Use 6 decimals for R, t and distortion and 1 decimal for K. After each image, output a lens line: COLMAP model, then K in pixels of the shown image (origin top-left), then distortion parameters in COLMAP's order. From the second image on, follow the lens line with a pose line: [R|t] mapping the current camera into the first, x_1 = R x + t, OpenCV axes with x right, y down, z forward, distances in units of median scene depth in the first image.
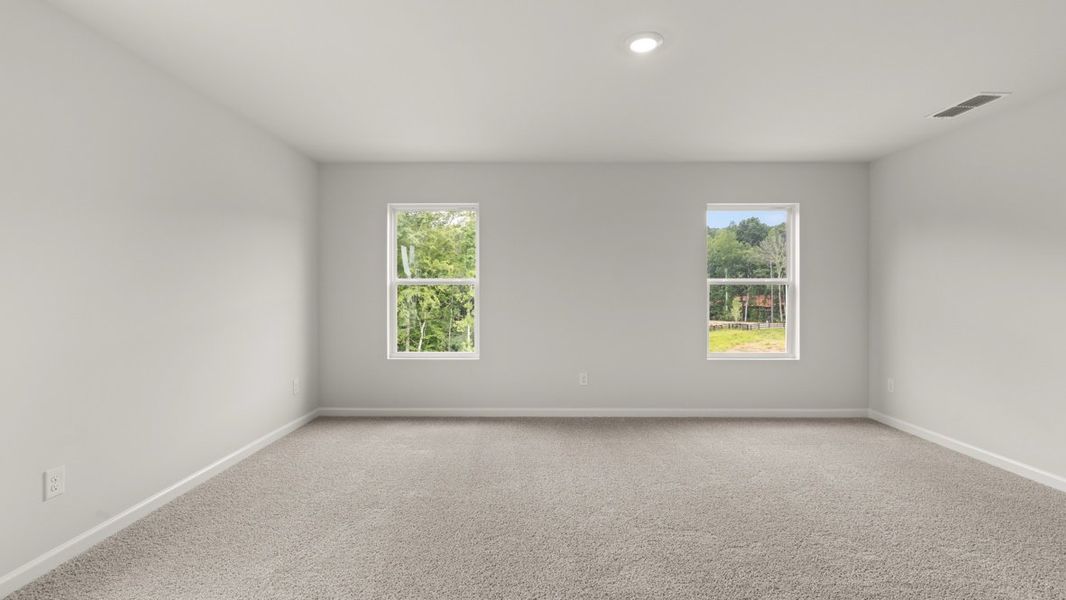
lens RADIAL K [[443.8, 0, 530.6], [0, 443.8, 294.8], [0, 0, 1]] dist [0.000305, 0.000074]
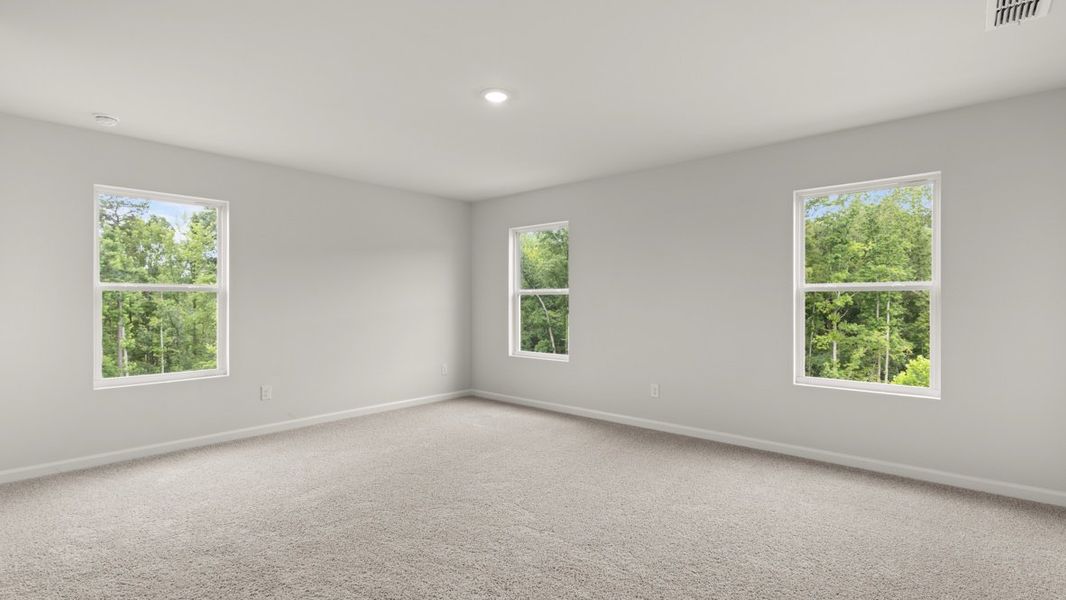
lens RADIAL K [[467.7, 0, 524.3], [0, 467.7, 301.2], [0, 0, 1]] dist [-0.000645, -0.000248]
pose [[0.774881, 0.001341, -0.632106, 0.550955], [-0.003048, 0.999994, -0.001615, -0.002921], [0.632100, 0.003178, 0.774880, 0.029212]]
